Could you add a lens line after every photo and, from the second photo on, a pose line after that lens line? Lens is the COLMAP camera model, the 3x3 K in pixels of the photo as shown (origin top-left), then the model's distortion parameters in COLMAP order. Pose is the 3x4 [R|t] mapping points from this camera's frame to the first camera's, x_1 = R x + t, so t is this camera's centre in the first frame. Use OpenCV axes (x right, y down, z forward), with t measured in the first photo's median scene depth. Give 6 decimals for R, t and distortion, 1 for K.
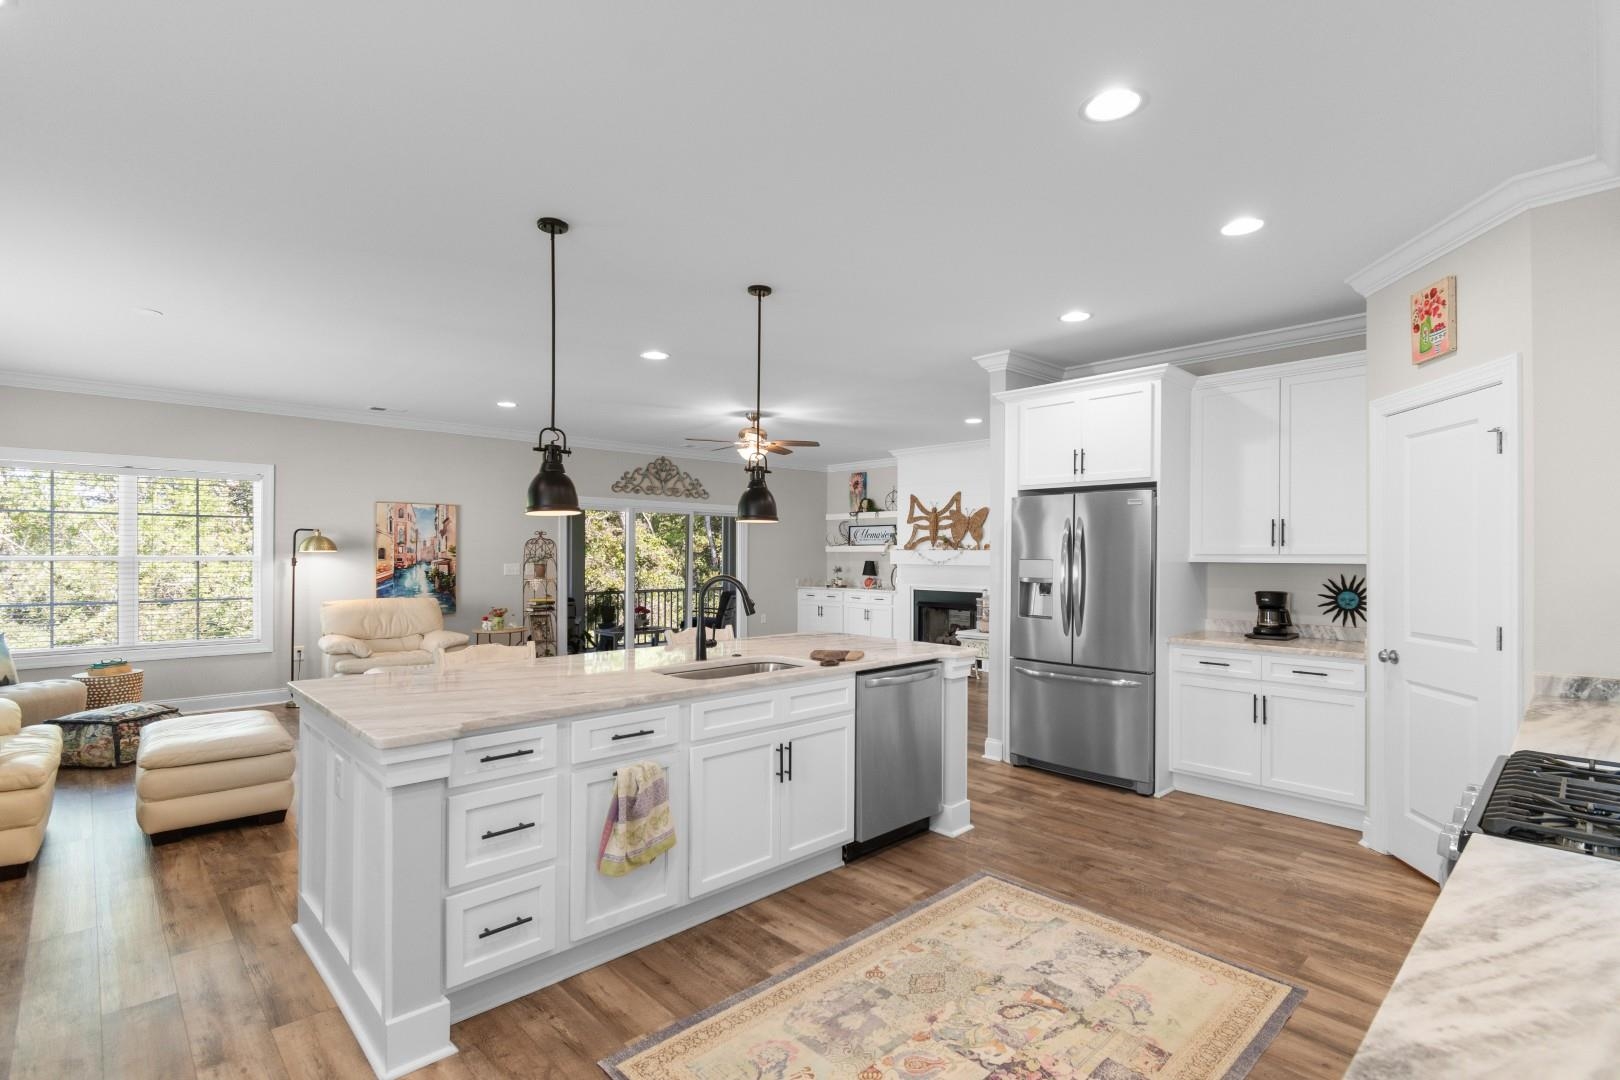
lens RADIAL K [[760.2, 0, 817.1], [0, 760.2, 554.6], [0, 0, 1]] dist [-0.011961, 0.000310]
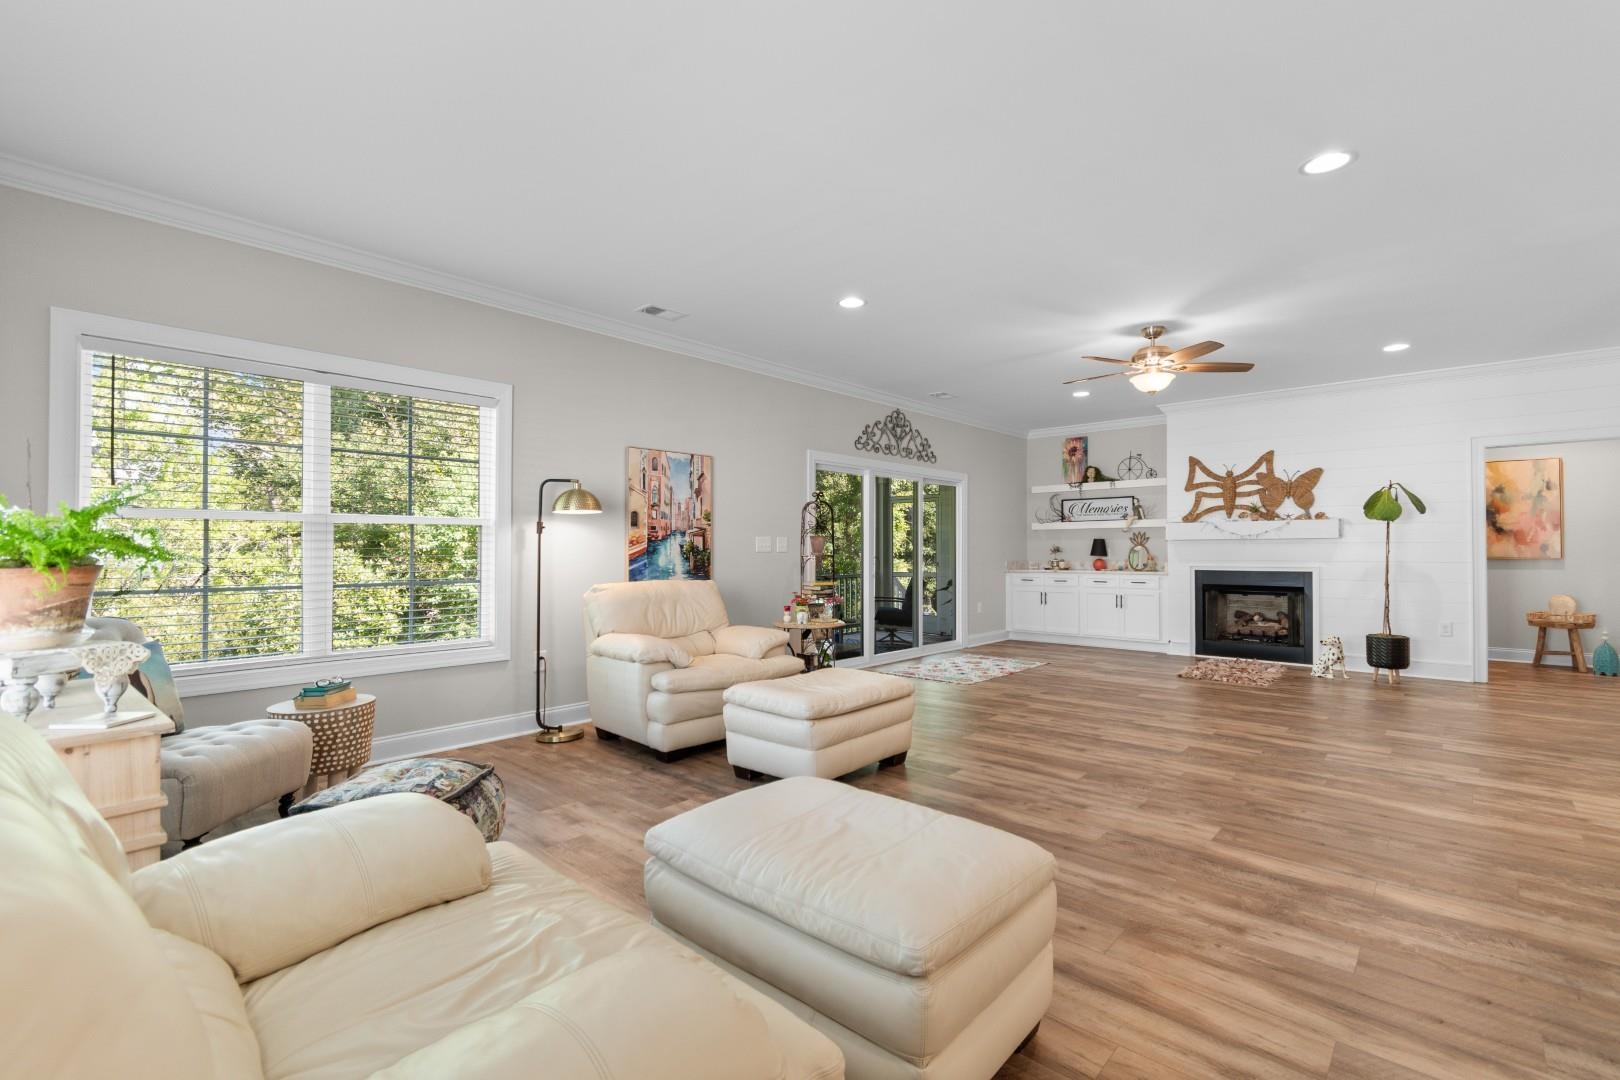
lens RADIAL K [[721.0, 0, 799.4], [0, 721.0, 542.1], [0, 0, 1]] dist [-0.000692, -0.000017]
pose [[0.997468, -0.005482, 0.070907, -0.456016], [0.006639, 0.999849, -0.016084, 0.031614], [-0.070808, 0.016514, 0.997353, 0.301171]]
